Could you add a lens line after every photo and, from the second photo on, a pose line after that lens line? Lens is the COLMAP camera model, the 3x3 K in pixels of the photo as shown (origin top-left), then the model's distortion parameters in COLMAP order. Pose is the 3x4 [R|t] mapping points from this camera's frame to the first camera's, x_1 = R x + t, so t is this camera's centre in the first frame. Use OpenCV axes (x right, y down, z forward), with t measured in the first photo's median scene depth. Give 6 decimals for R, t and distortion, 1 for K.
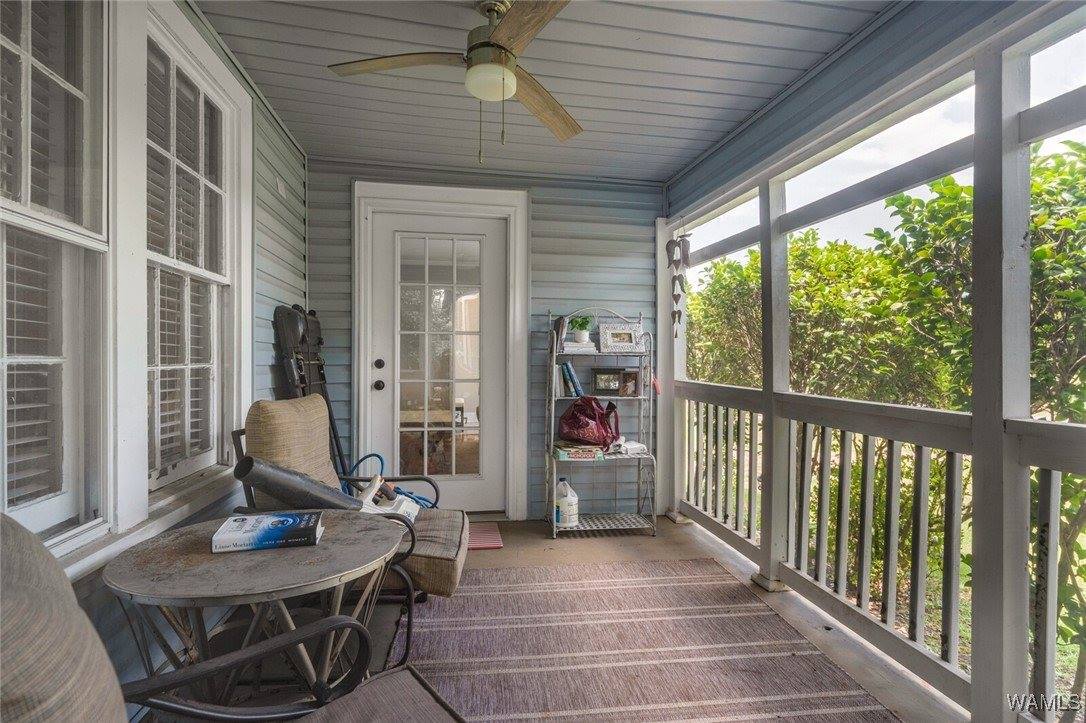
lens RADIAL K [[519.6, 0, 543.0], [0, 519.6, 361.5], [0, 0, 1]] dist [-0.000581, -0.000195]
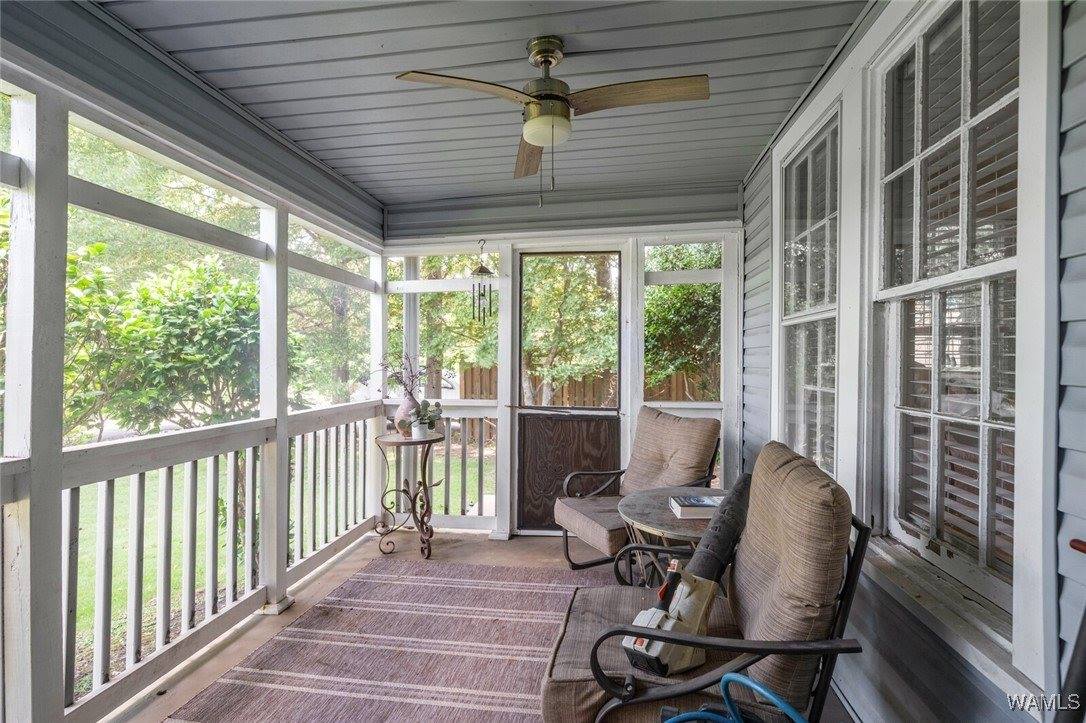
lens RADIAL K [[519.6, 0, 543.0], [0, 519.6, 361.5], [0, 0, 1]] dist [-0.000581, -0.000195]
pose [[-0.957121, -0.008599, 0.289560, -0.367556], [-0.005592, 0.999922, 0.011210, -0.076368], [-0.289634, 0.009110, -0.957094, 1.840771]]
